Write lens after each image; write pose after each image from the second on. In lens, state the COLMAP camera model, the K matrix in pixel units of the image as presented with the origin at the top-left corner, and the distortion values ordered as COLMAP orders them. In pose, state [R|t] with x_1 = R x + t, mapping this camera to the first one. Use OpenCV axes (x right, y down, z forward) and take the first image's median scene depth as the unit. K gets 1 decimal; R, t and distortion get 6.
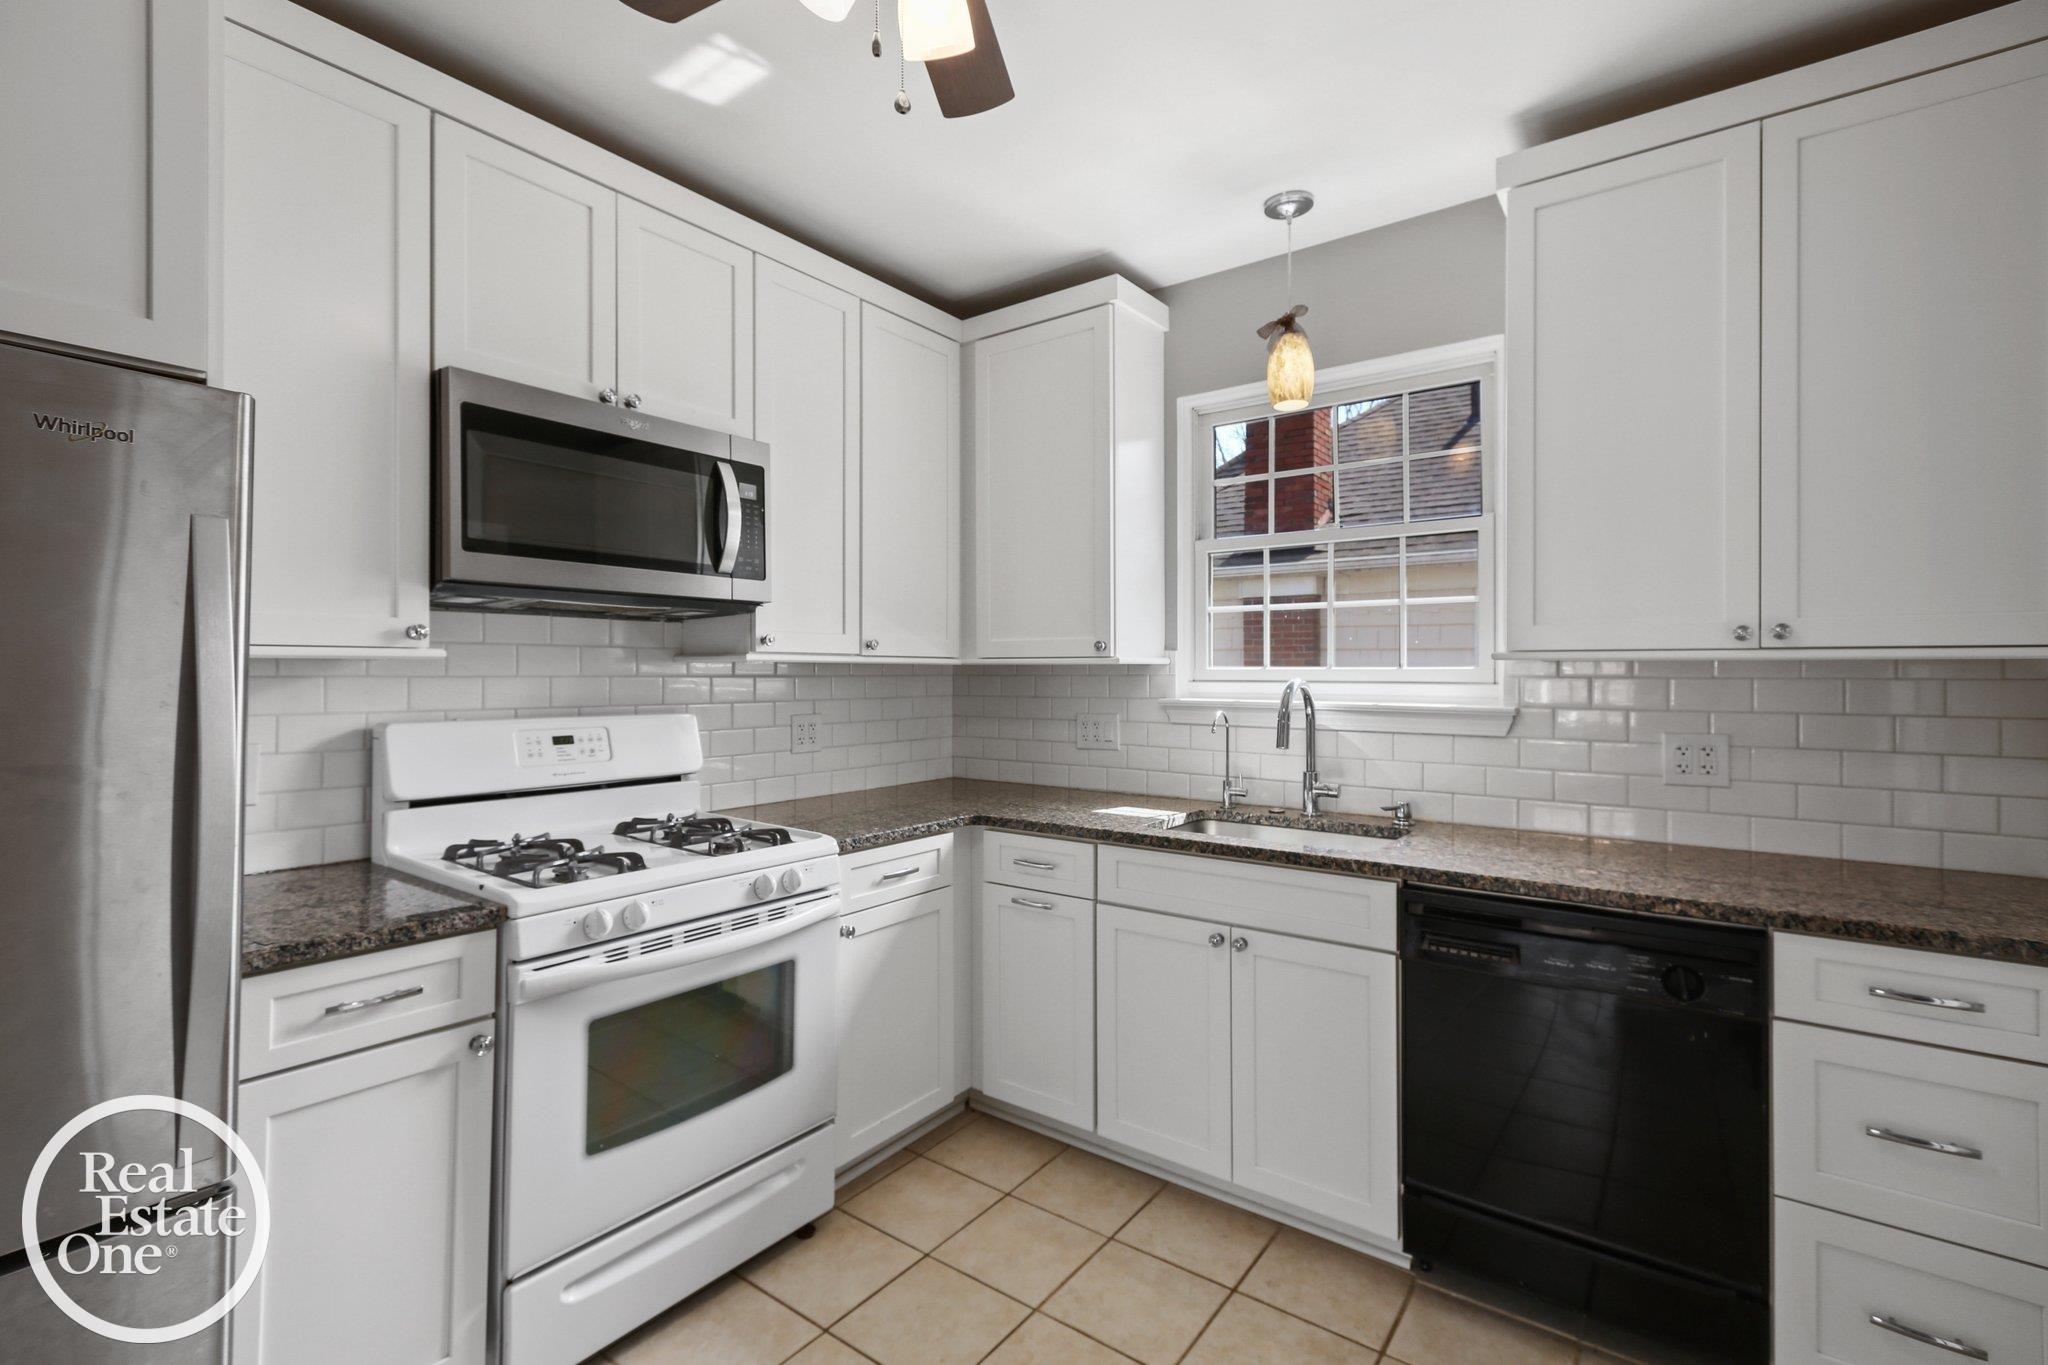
lens RADIAL K [[928.4, 0, 1019.5], [0, 928.4, 670.9], [0, 0, 1]] dist [0.005222, 0.000614]
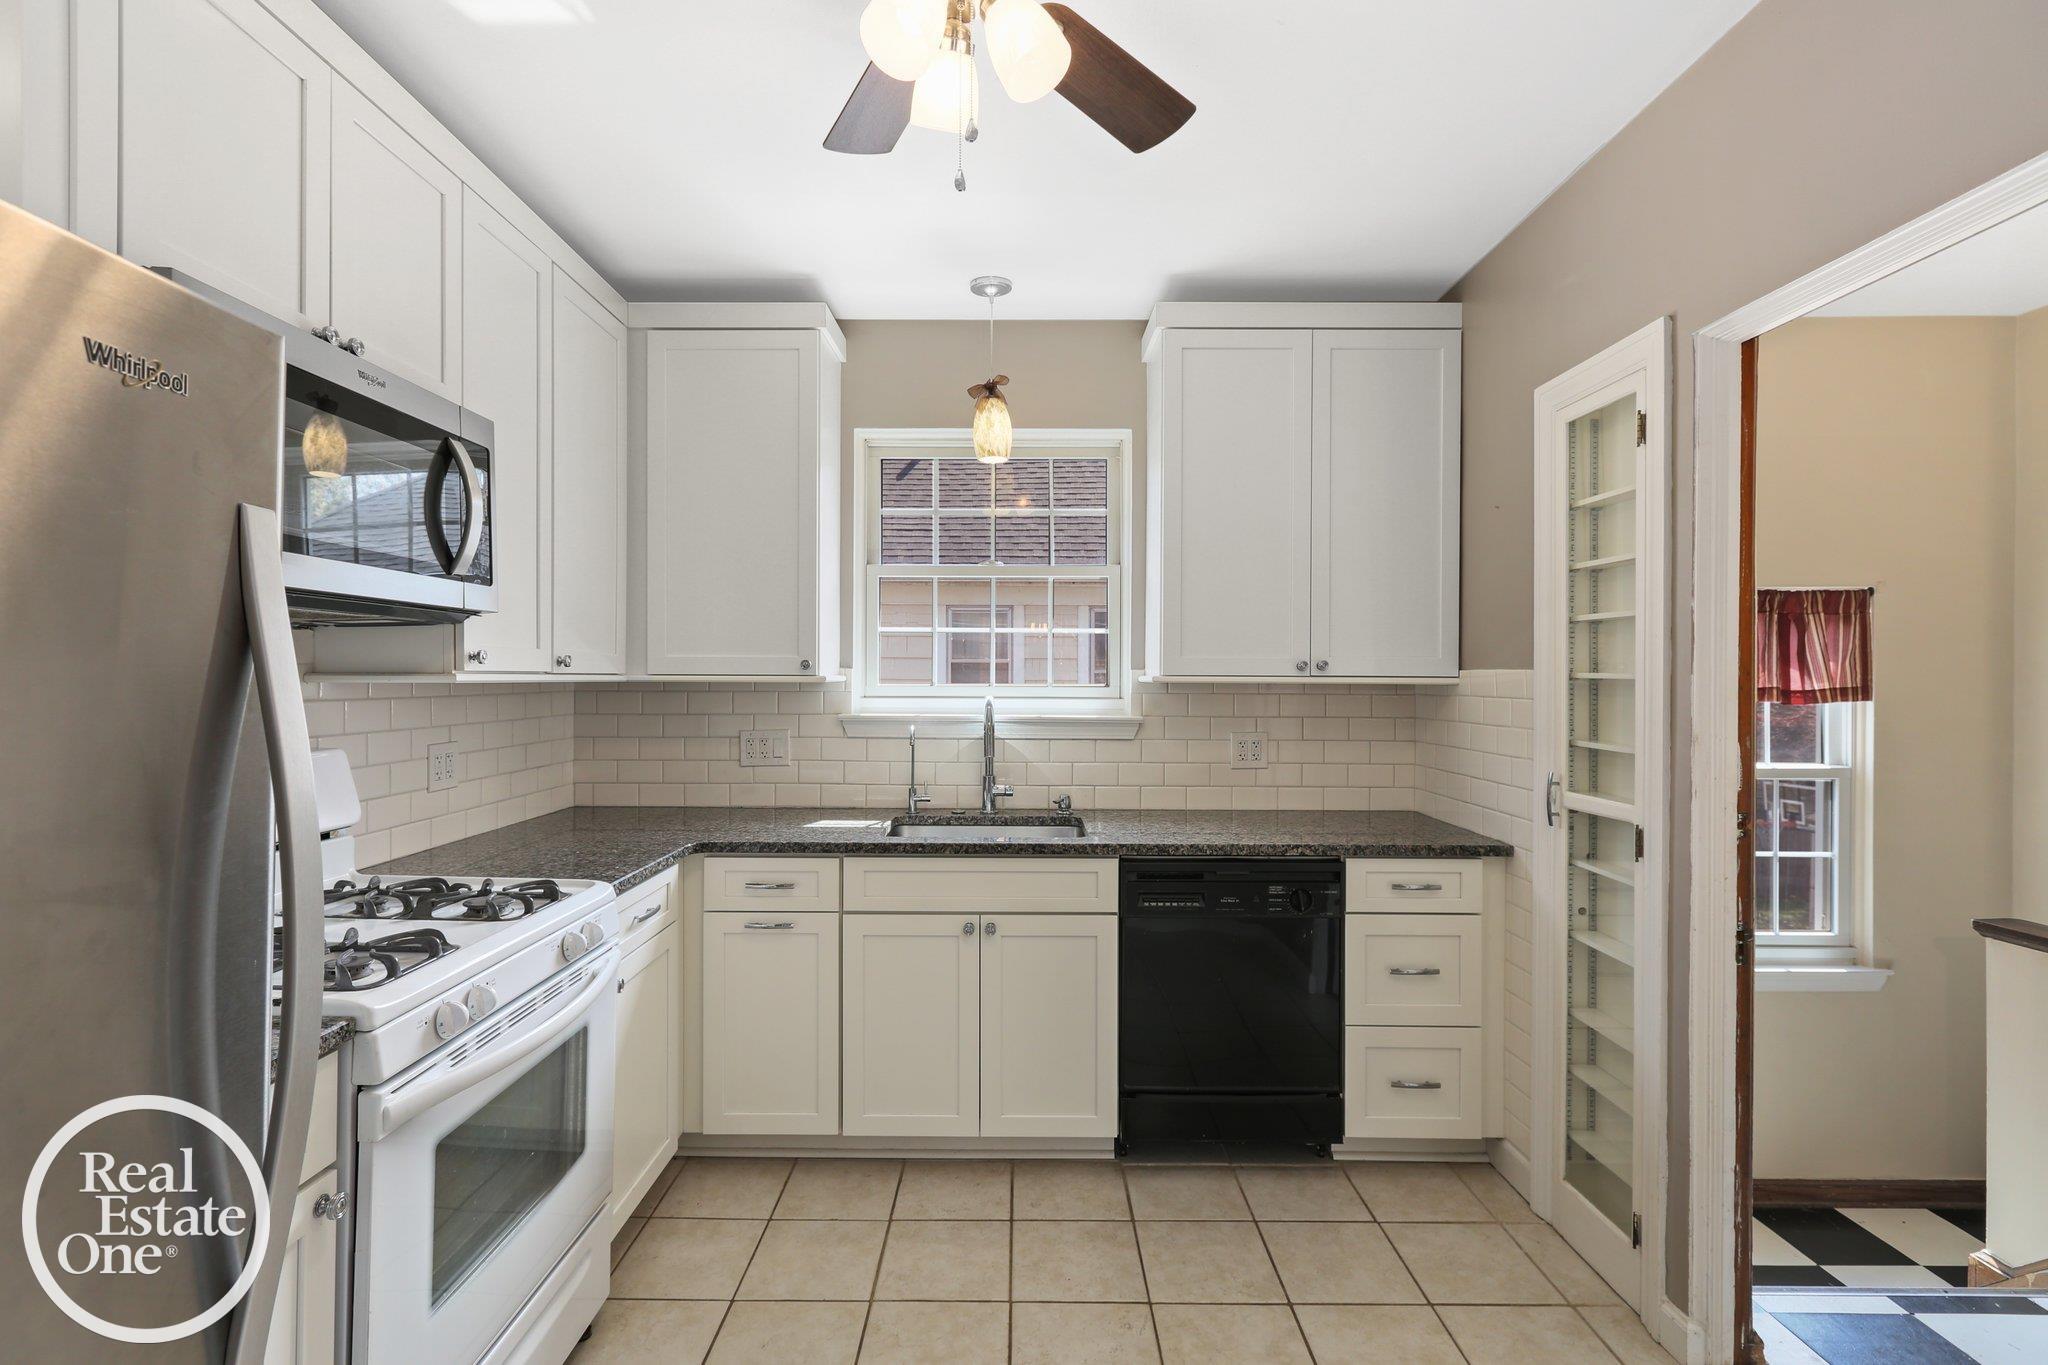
lens RADIAL K [[943.1, 0, 1016.6], [0, 943.1, 679.0], [0, 0, 1]] dist [0.000620, 0.000127]
pose [[0.800206, -0.000279, 0.599726, -0.392901], [-0.004360, 0.999971, 0.006282, -0.020847], [-0.599710, -0.007642, 0.800181, 0.040355]]
